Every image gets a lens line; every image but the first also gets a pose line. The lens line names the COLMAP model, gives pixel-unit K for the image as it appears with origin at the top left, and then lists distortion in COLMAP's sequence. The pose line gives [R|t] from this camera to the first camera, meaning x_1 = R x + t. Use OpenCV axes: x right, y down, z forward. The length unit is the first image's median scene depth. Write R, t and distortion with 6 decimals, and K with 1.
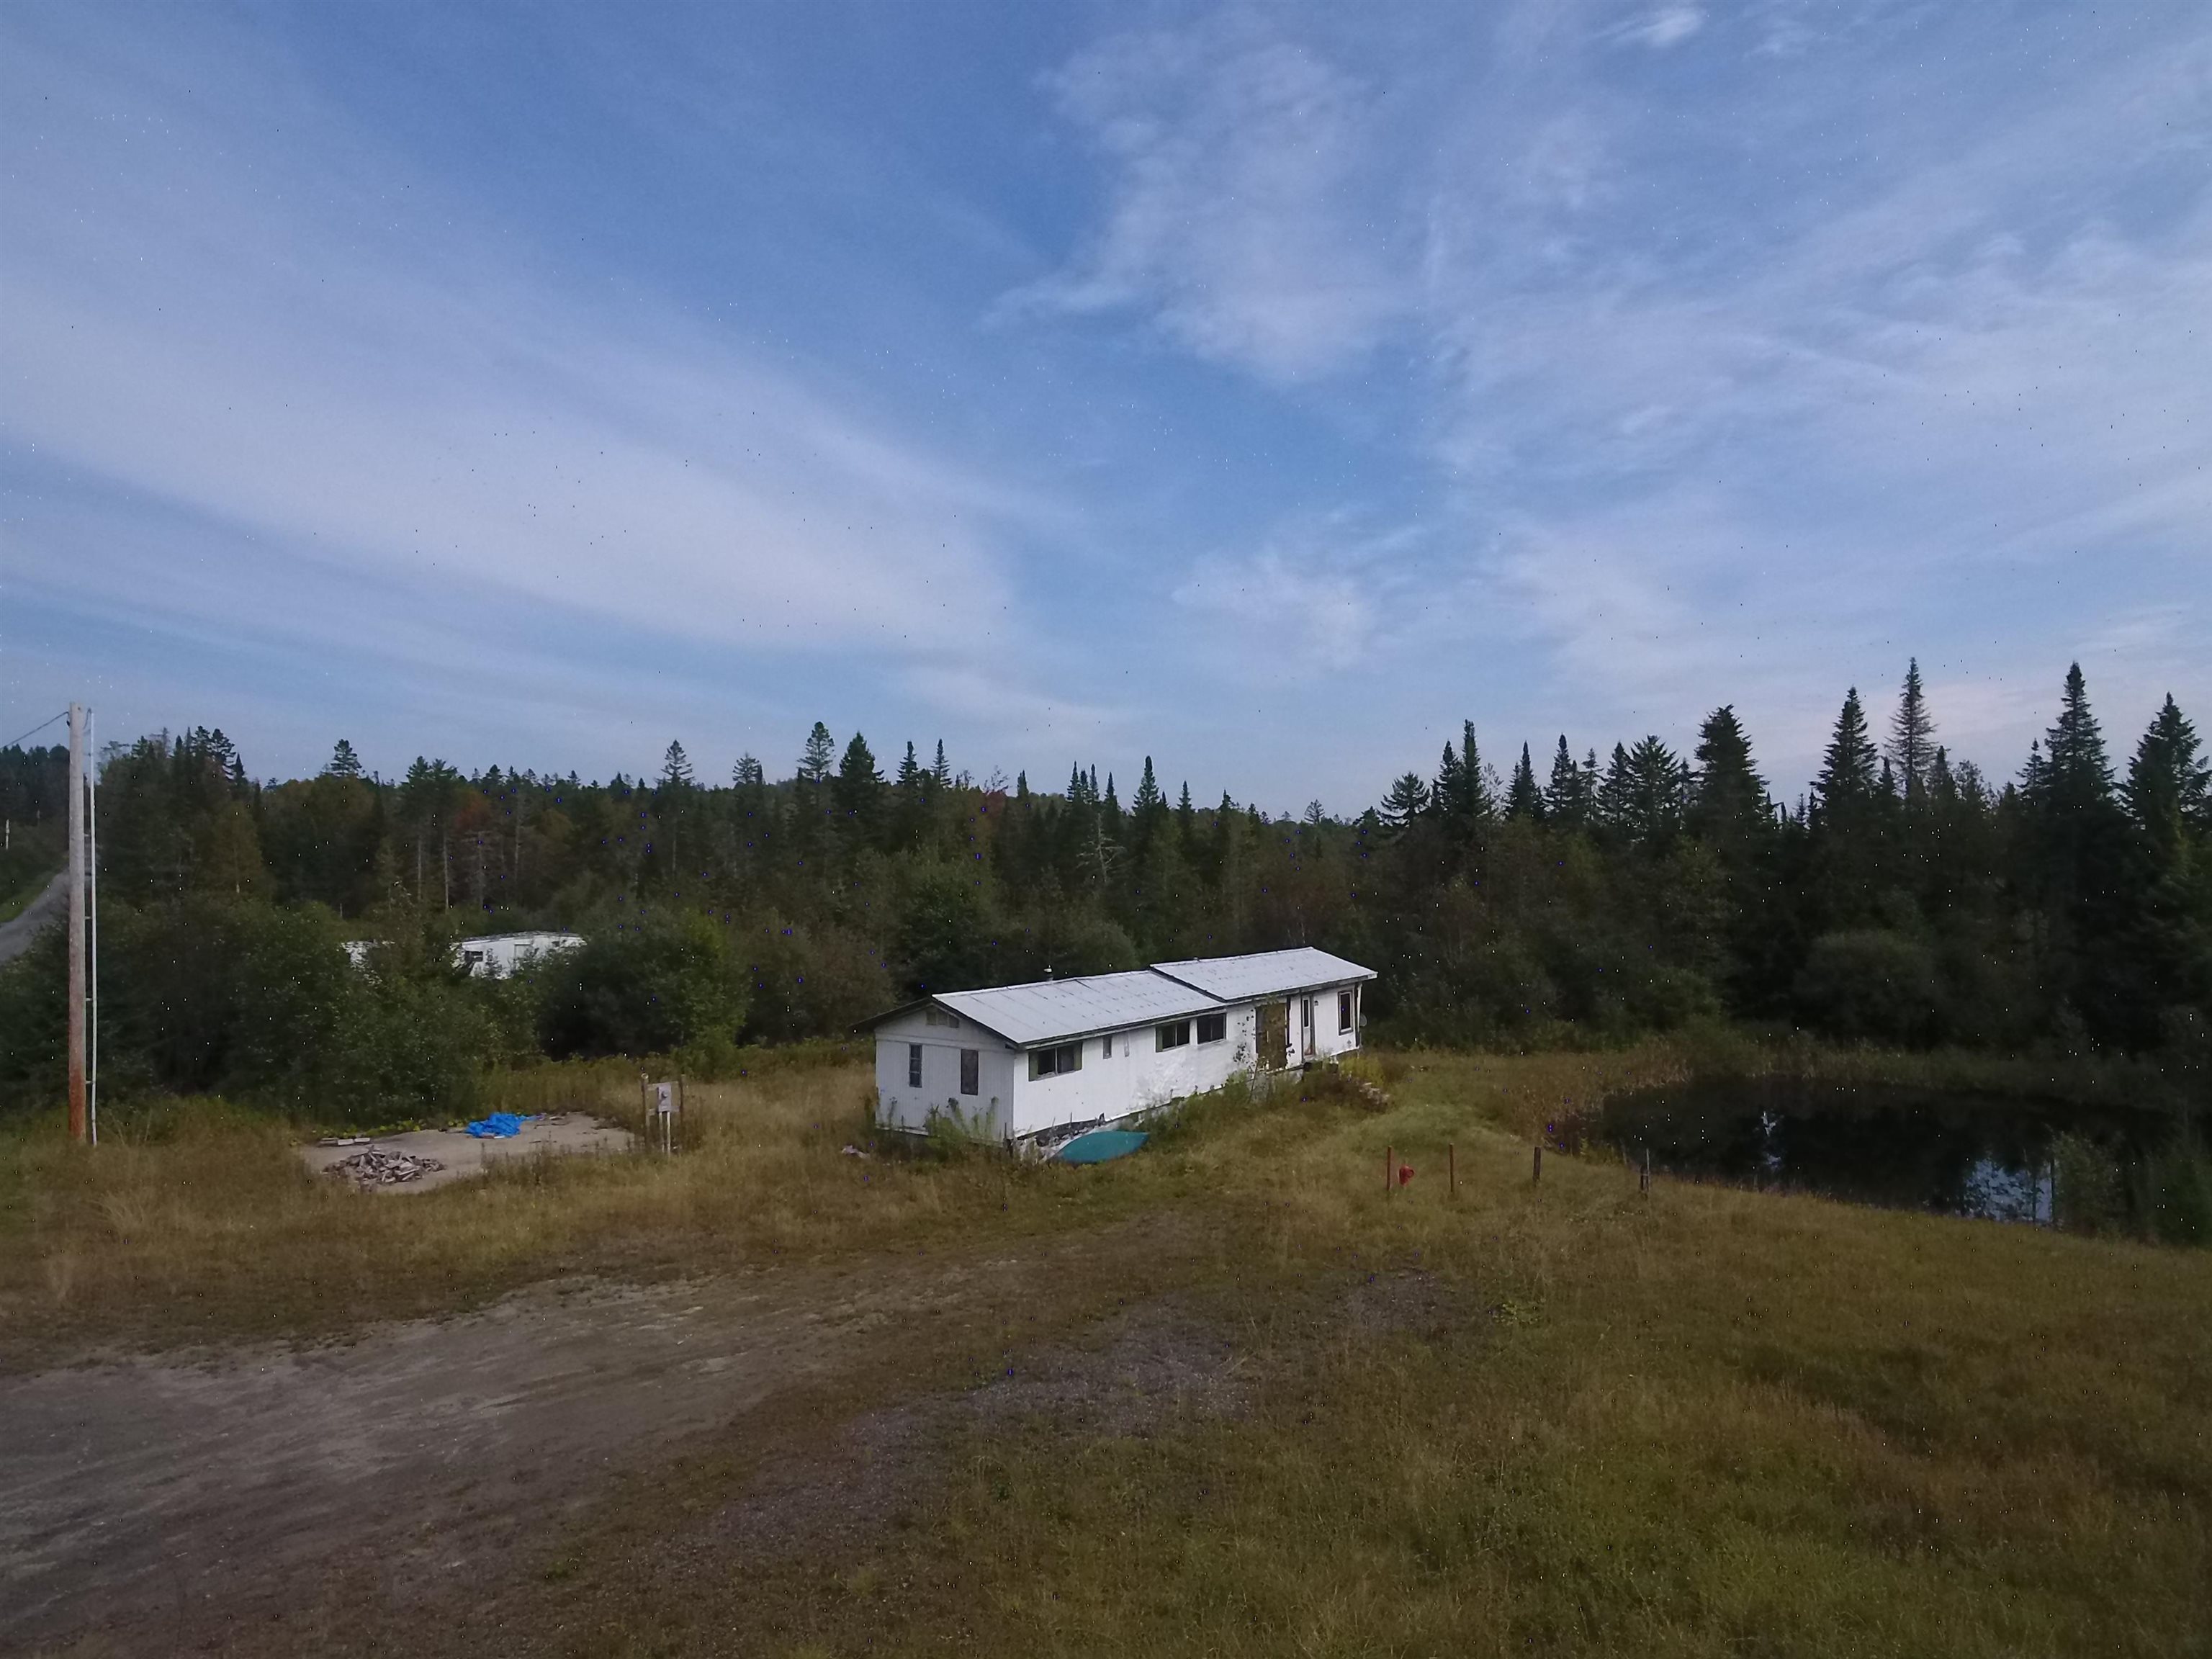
lens RADIAL K [[1299.1, 0, 1118.6], [0, 1299.1, 841.6], [0, 0, 1]] dist [0.000354, 0.000823]
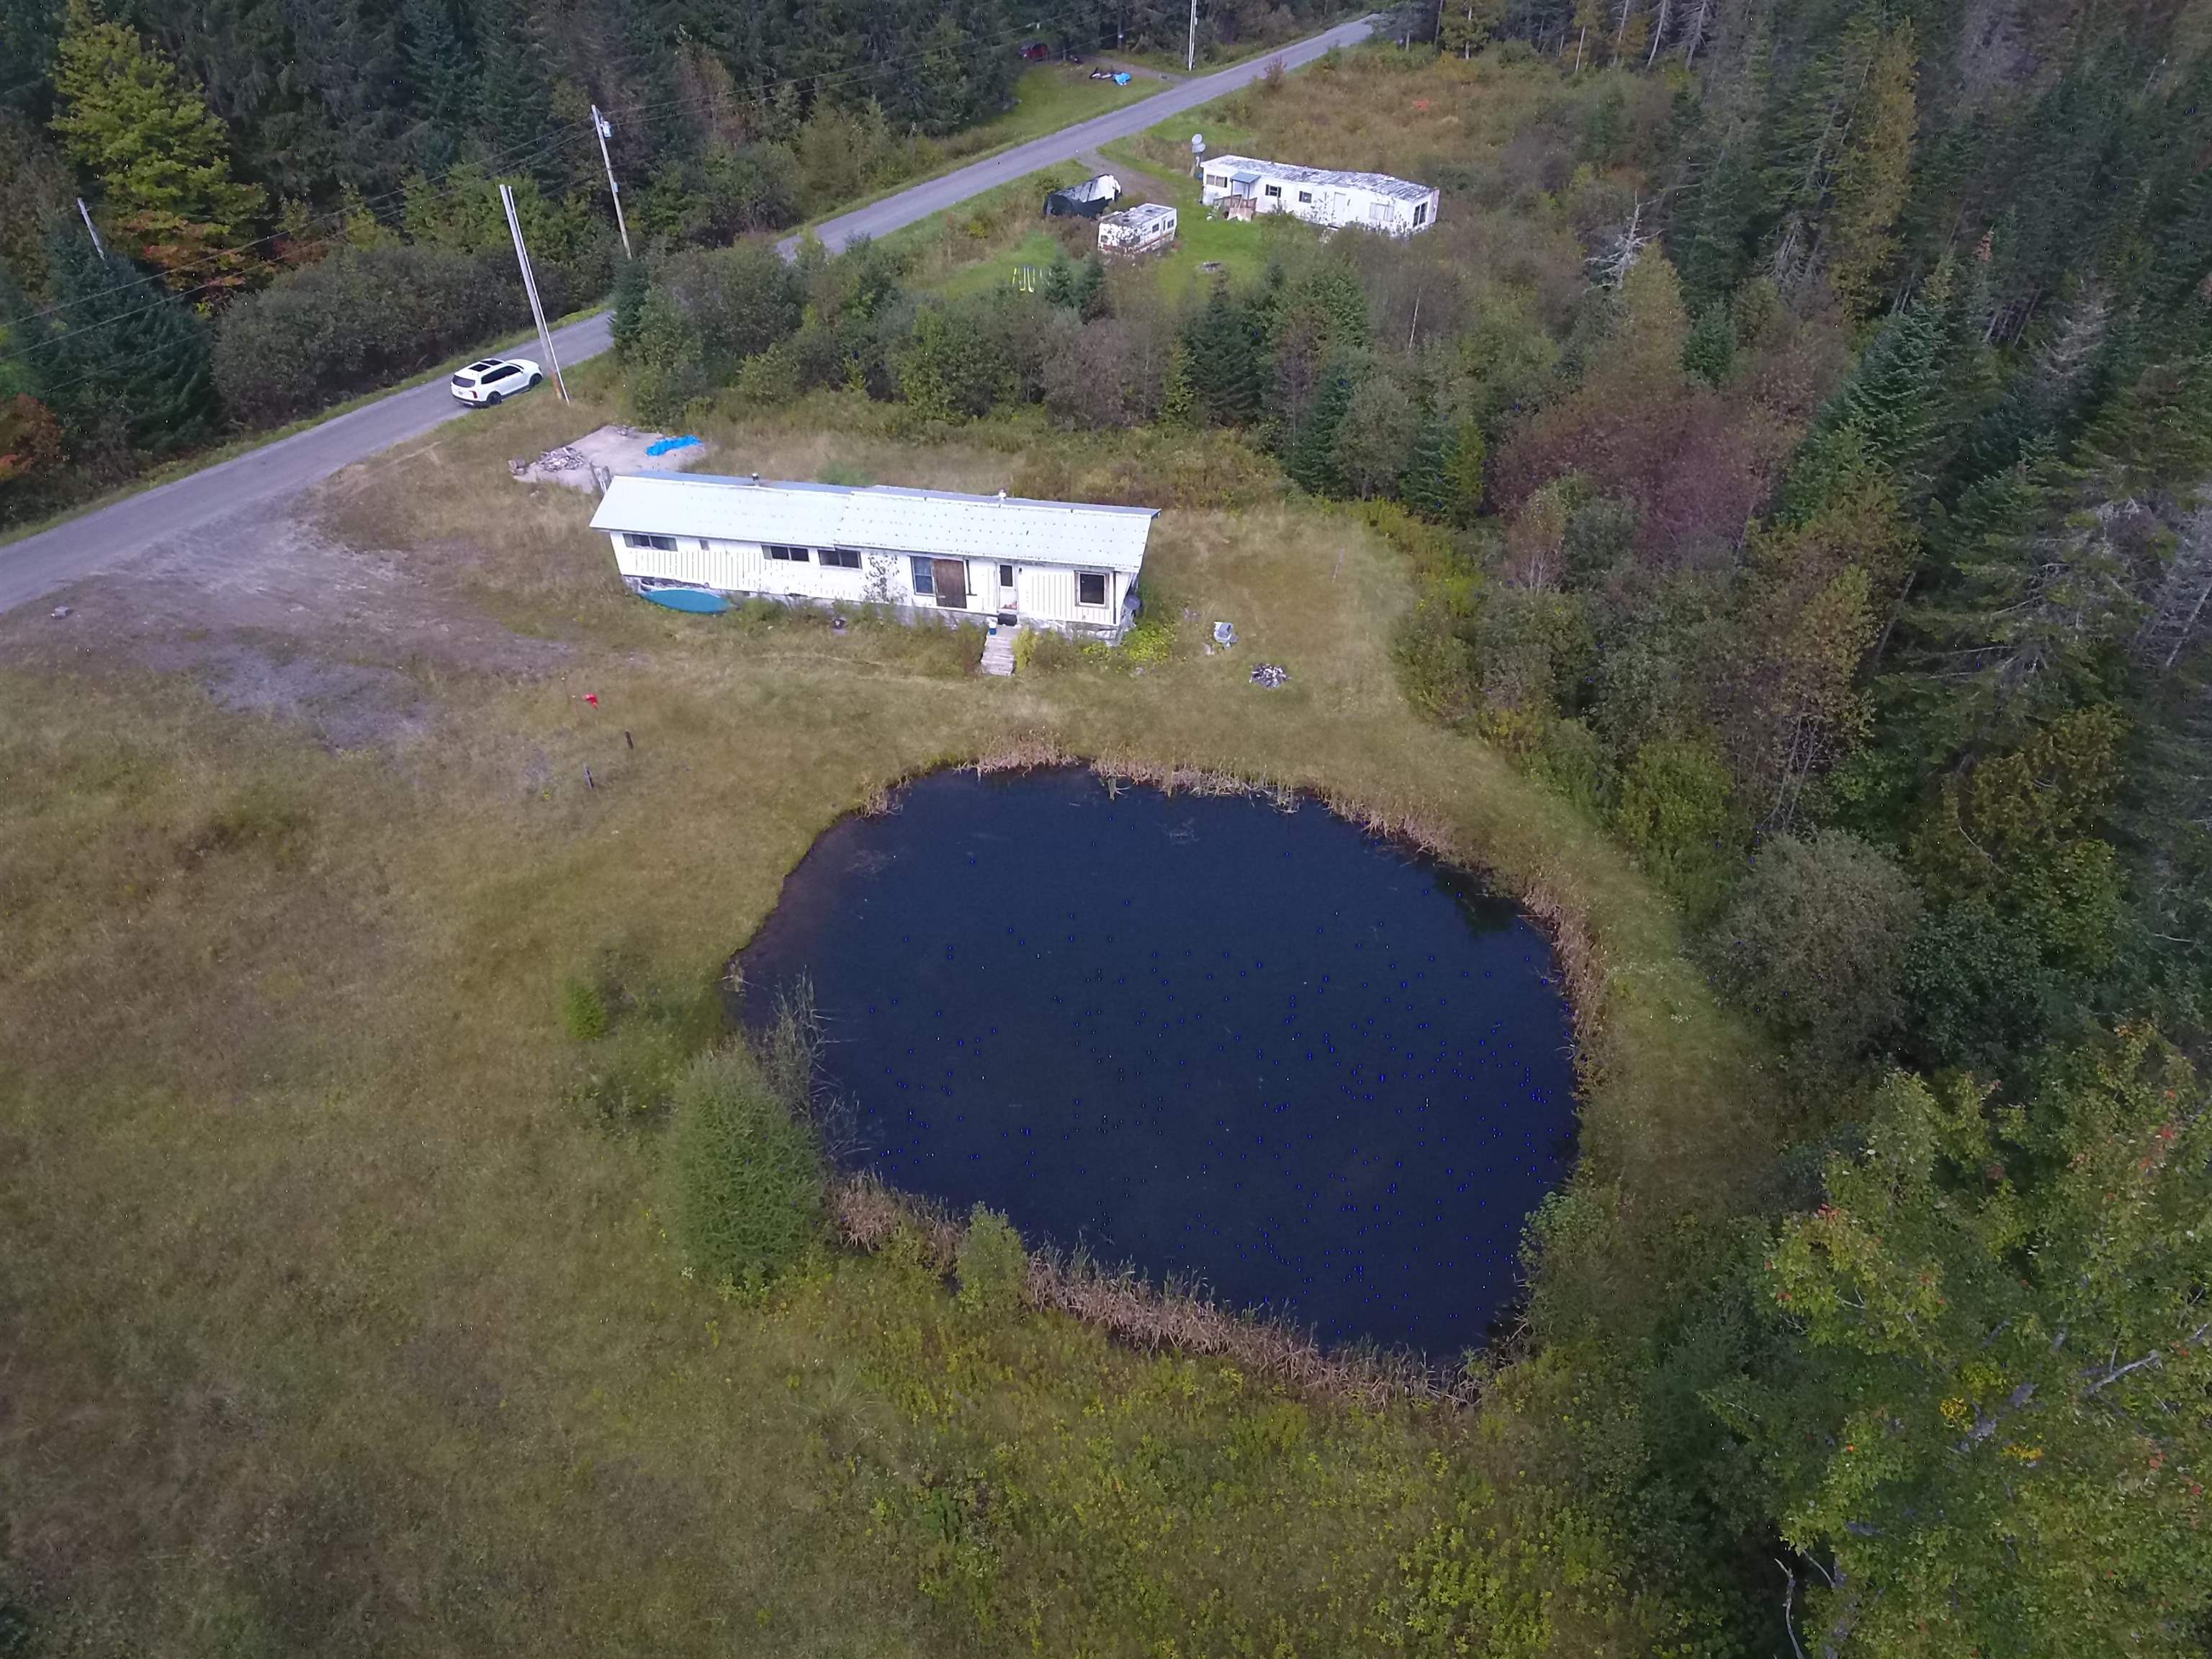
lens RADIAL K [[1299.1, 0, 1118.6], [0, 1299.1, 841.6], [0, 0, 1]] dist [0.000354, 0.000823]
pose [[0.390751, 0.585909, -0.709947, 1.049518], [0.017005, 0.766539, 0.641973, -0.390383], [0.920339, -0.262925, 0.289562, 0.649004]]
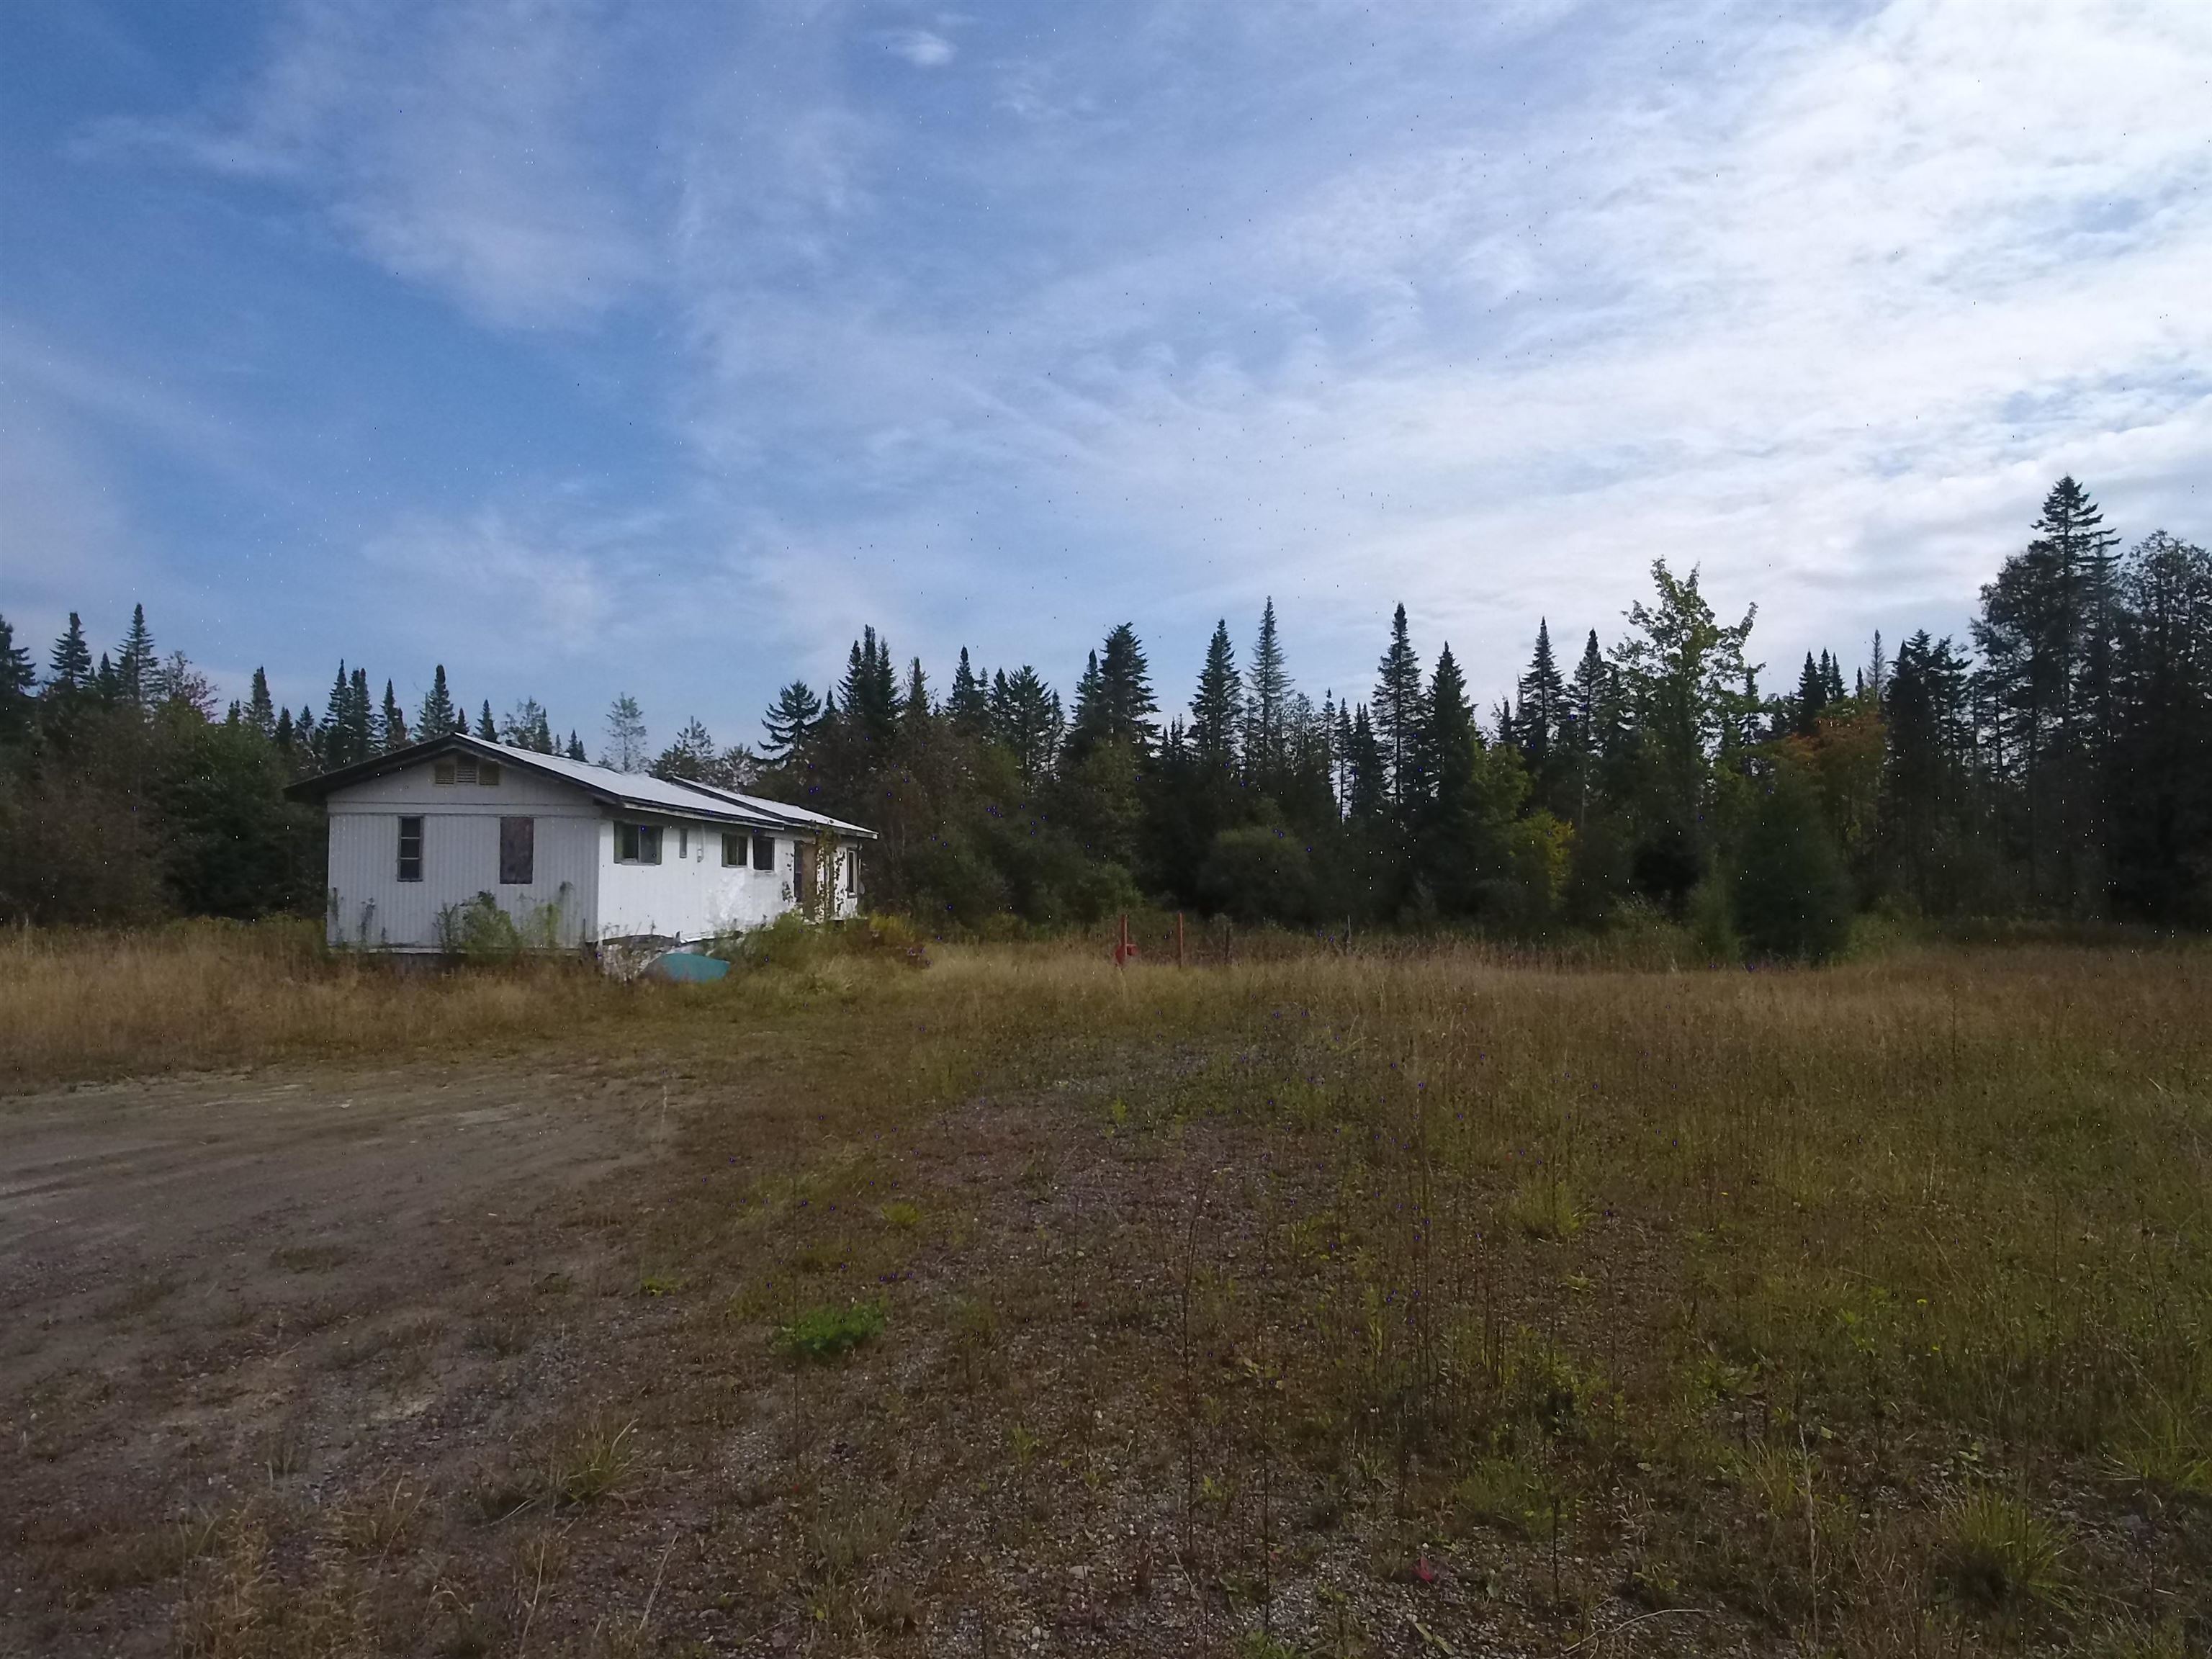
lens RADIAL K [[1280.4, 0, 1112.3], [0, 1280.4, 907.0], [0, 0, 1]] dist [0.020942, 0.000886]
pose [[0.842779, -0.009052, 0.538183, -0.139787], [-0.016471, 0.998957, 0.042596, 0.113315], [-0.538007, -0.044764, 0.841751, 0.178986]]
